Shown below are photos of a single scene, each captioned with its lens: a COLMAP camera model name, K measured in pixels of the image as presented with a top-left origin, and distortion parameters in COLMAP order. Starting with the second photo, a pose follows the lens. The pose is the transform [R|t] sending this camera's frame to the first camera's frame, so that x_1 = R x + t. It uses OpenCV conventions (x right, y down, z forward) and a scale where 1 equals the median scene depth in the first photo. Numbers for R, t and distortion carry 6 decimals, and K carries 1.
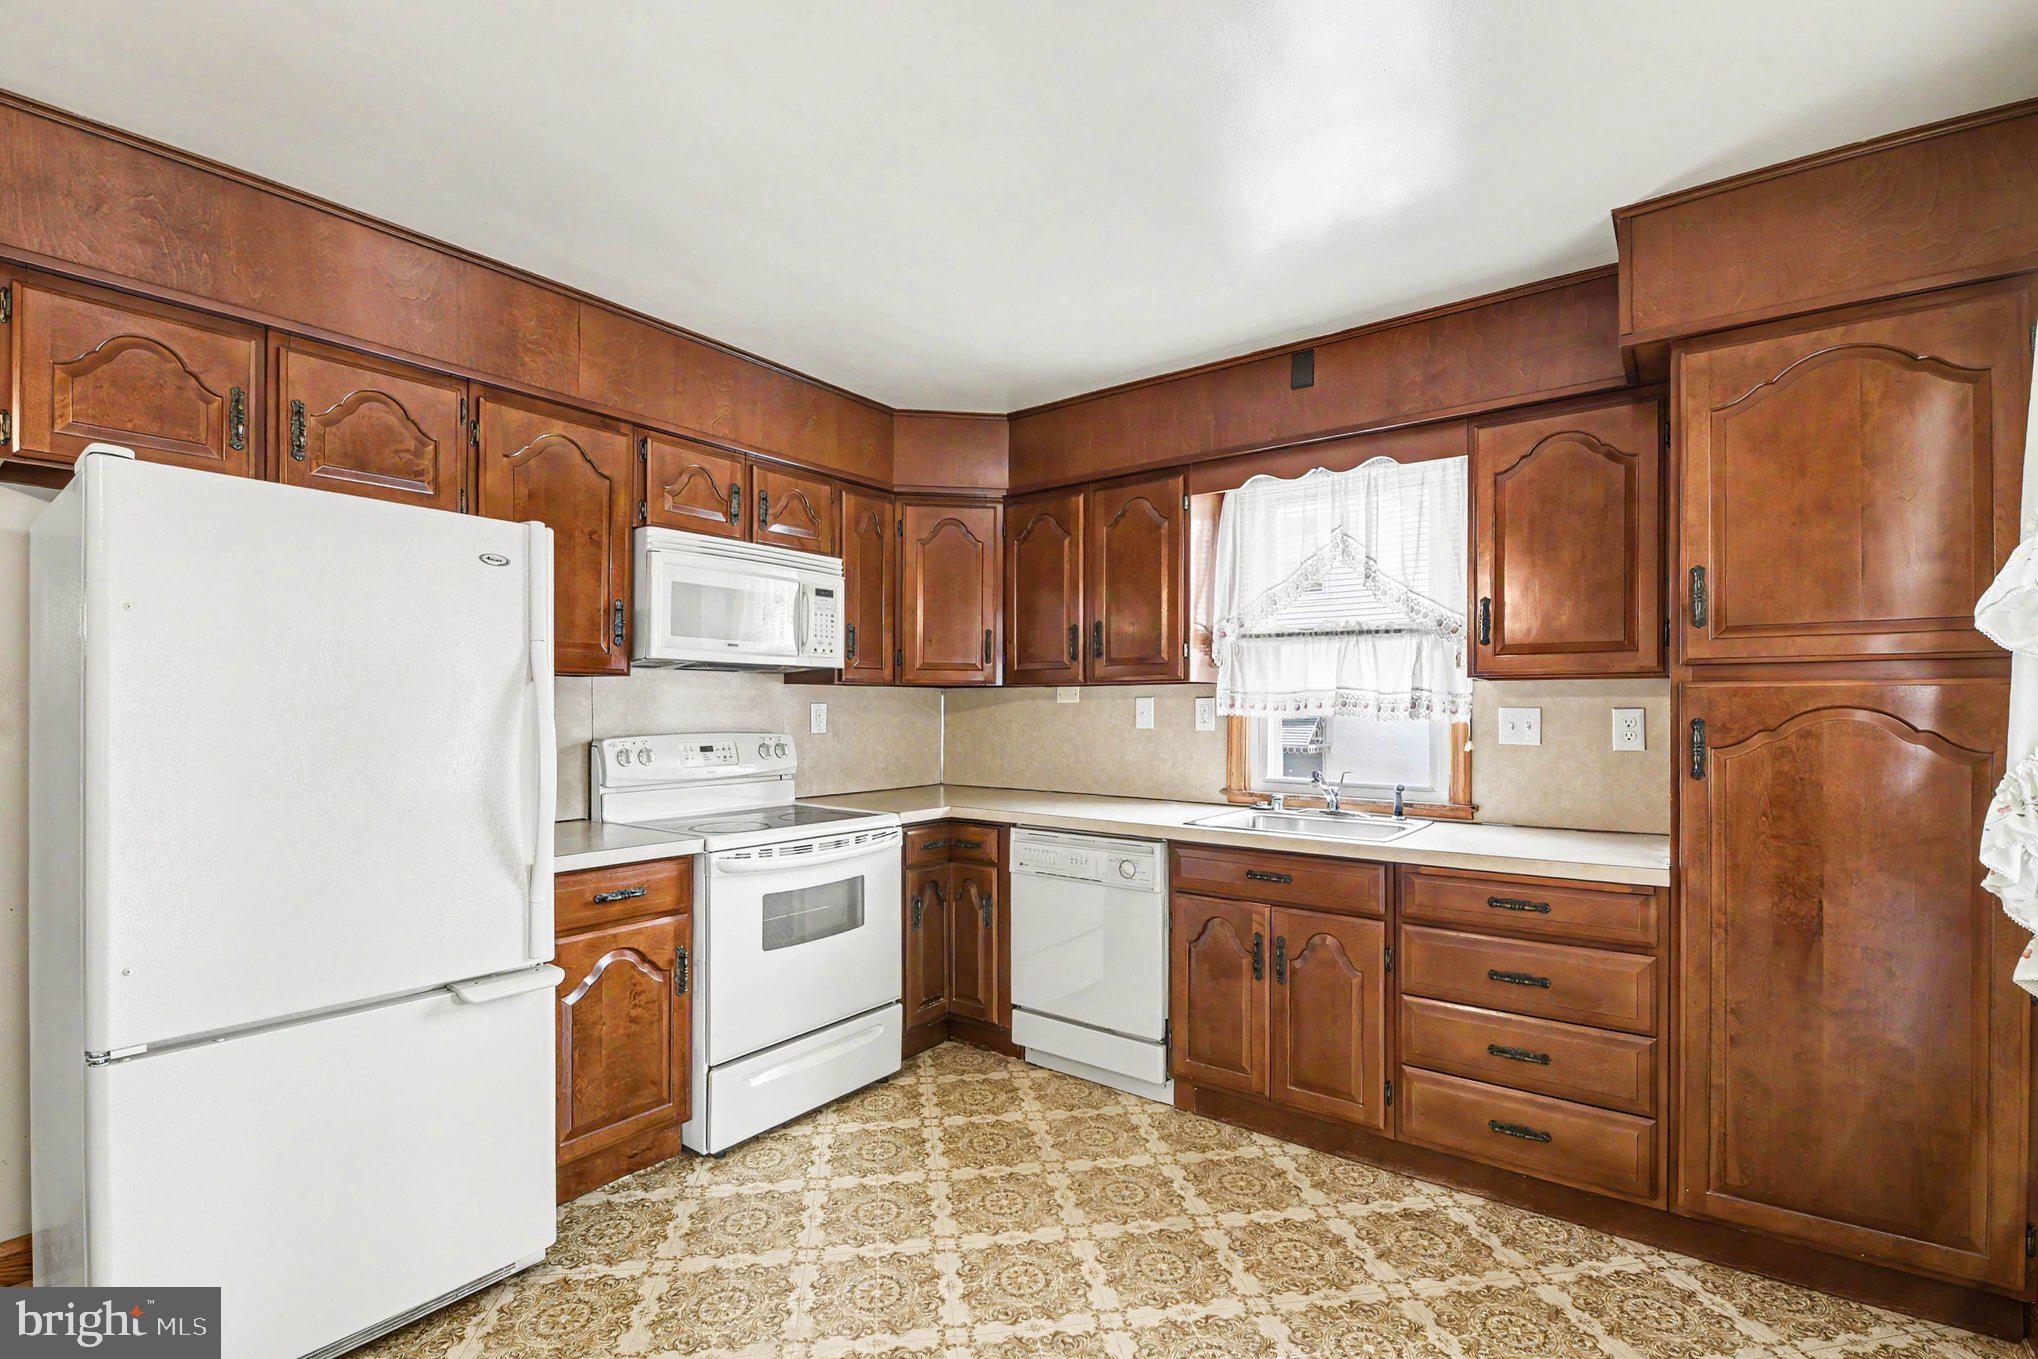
lens RADIAL K [[951.3, 0, 1025.1], [0, 951.3, 697.8], [0, 0, 1]] dist [-0.000749, -0.000925]
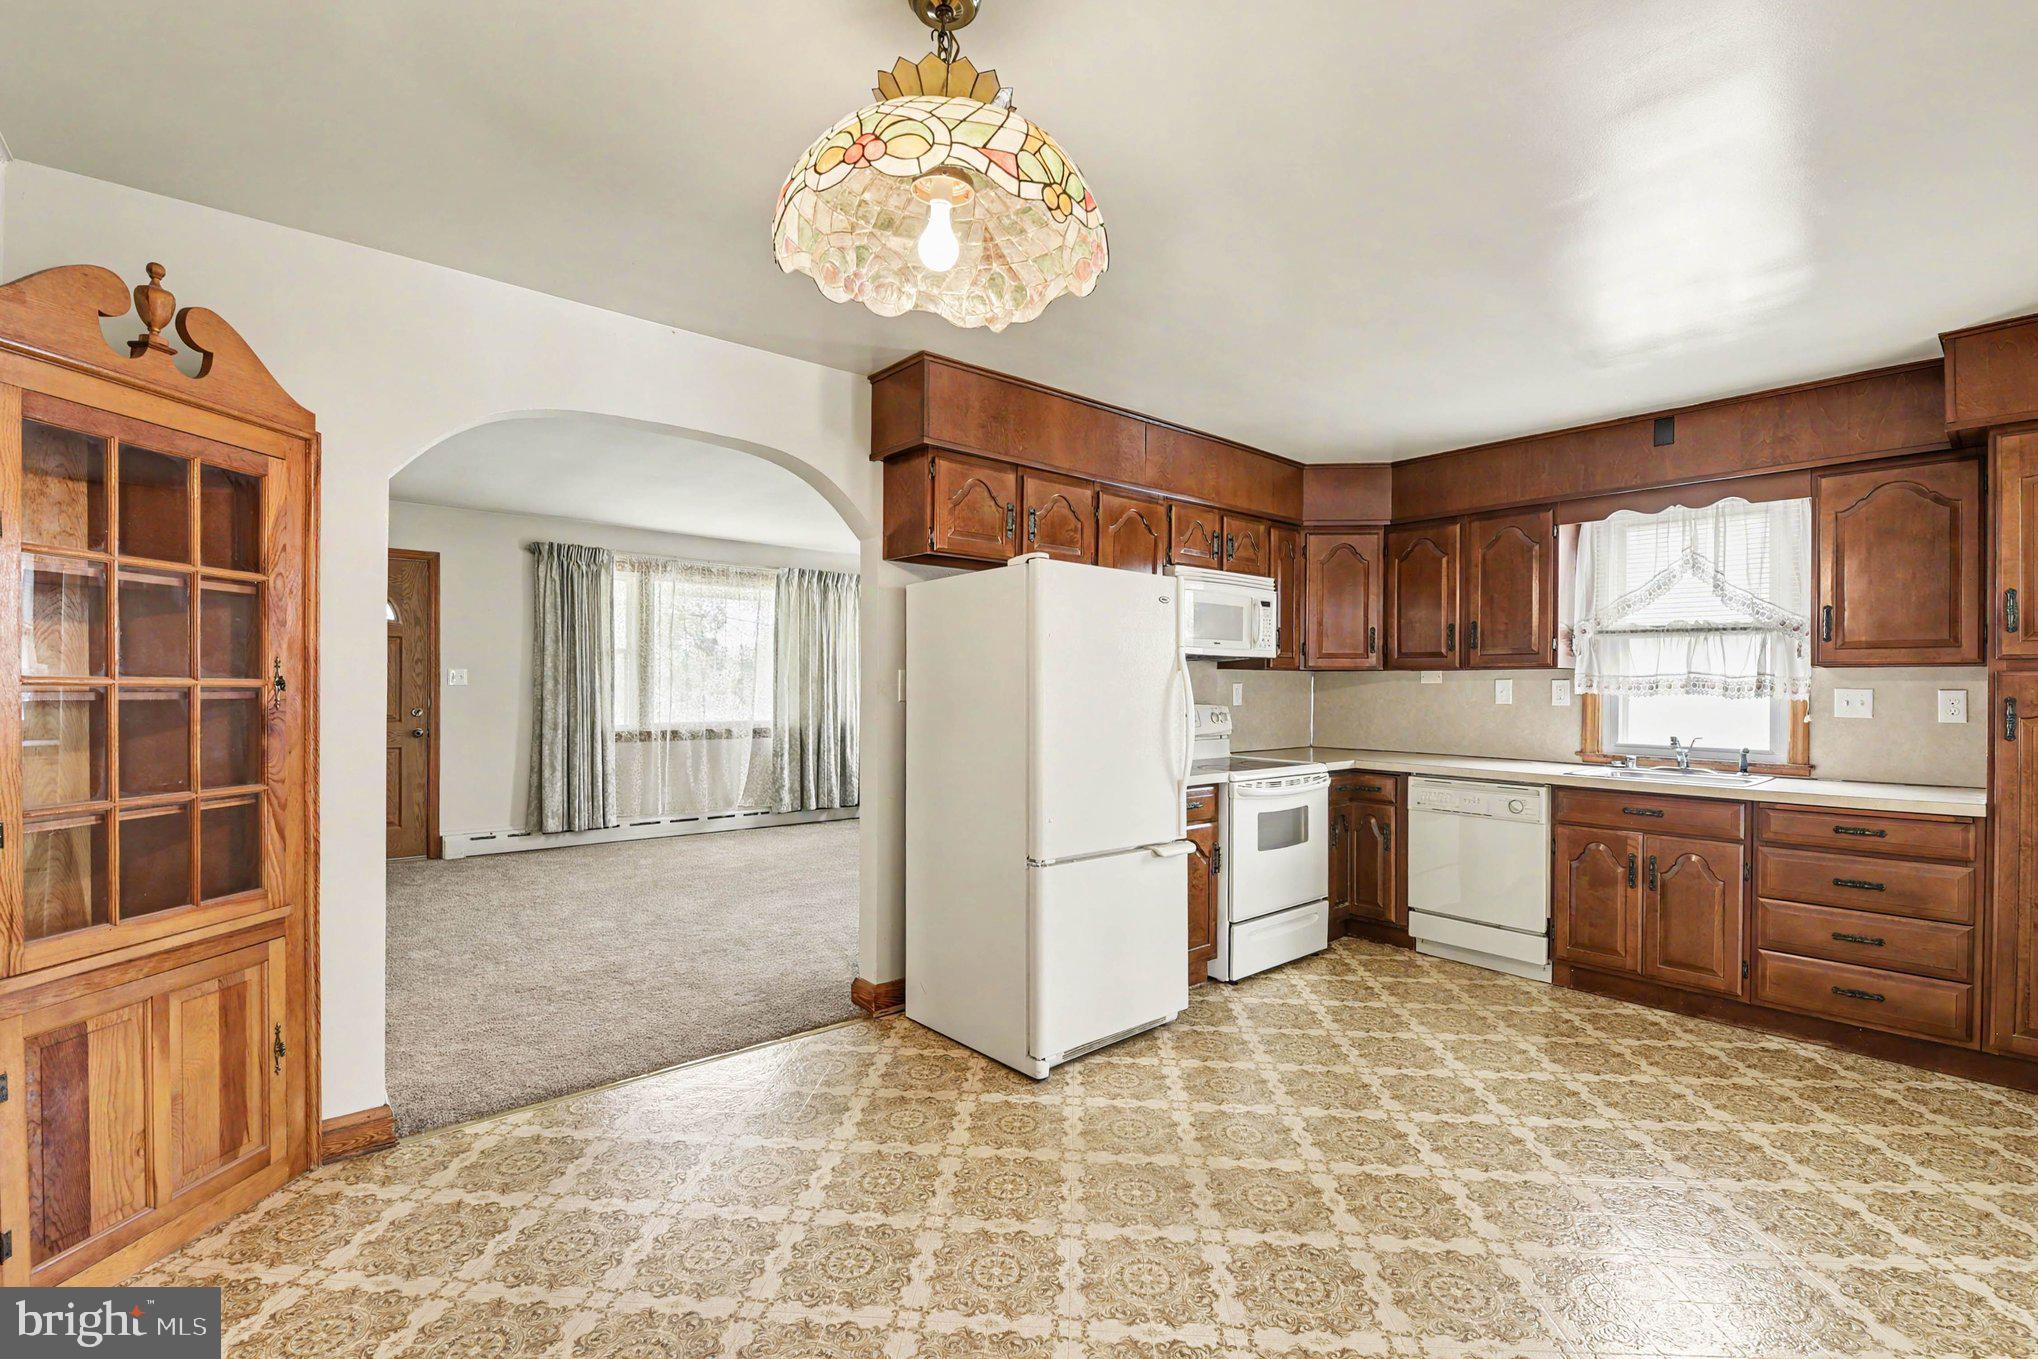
lens RADIAL K [[927.2, 0, 1019.0], [0, 927.2, 679.5], [0, 0, 1]] dist [-0.000347, -0.009205]
pose [[0.974784, 0.002811, -0.223135, -0.310301], [-0.002000, 0.999991, 0.003859, -0.004932], [0.223144, -0.003316, 0.974780, -0.478161]]
